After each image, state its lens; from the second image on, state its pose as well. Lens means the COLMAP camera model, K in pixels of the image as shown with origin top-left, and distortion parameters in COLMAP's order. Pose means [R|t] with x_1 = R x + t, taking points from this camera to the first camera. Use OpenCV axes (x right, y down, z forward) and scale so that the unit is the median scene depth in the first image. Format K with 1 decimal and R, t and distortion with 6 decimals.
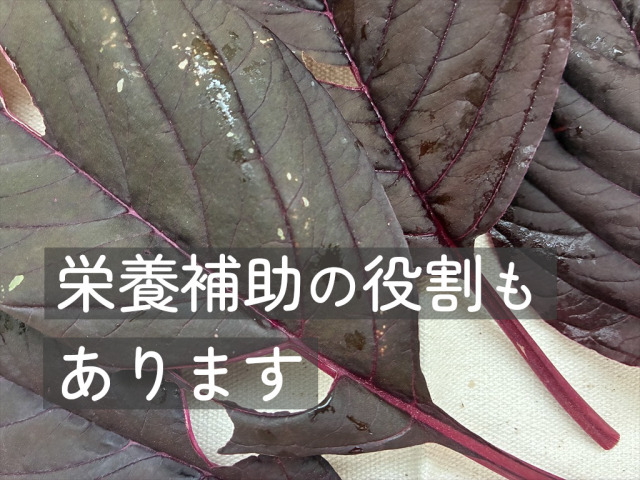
lens RADIAL K [[484.1, 0, 321.5], [0, 484.1, 239.5], [0, 0, 1]] dist [0.012567, -0.056768]
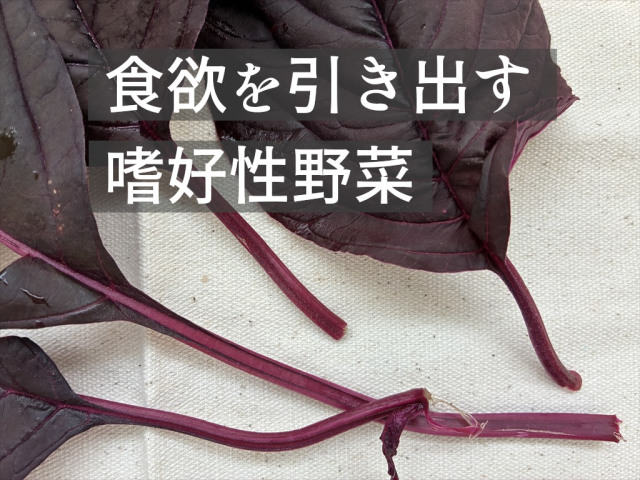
lens RADIAL K [[484.1, 0, 323.5], [0, 484.1, 241.0], [0, 0, 1]] dist [0.012567, -0.056768]
pose [[0.999447, -0.022338, 0.024646, 0.640303], [0.021739, 0.999468, 0.024328, 0.232112], [-0.025176, -0.023779, 0.999400, -0.058041]]
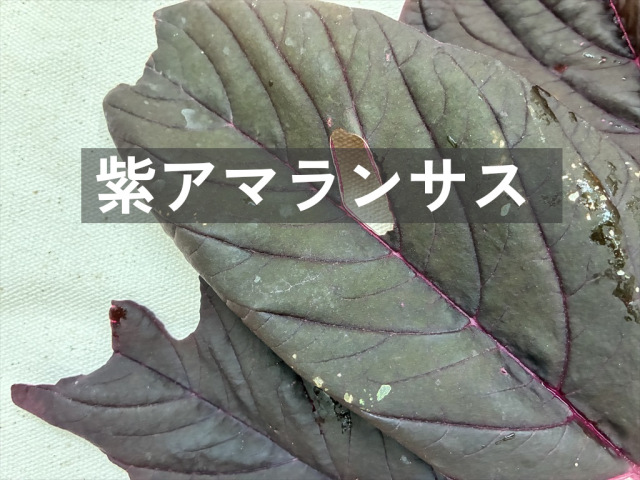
lens RADIAL K [[484.1, 0, 321.6], [0, 484.1, 241.1], [0, 0, 1]] dist [0.012567, -0.056768]
pose [[0.994465, 0.095958, -0.042799, -0.713640], [-0.096049, 0.995377, -0.000059, -0.205557], [0.042596, 0.004170, 0.999084, -0.028669]]
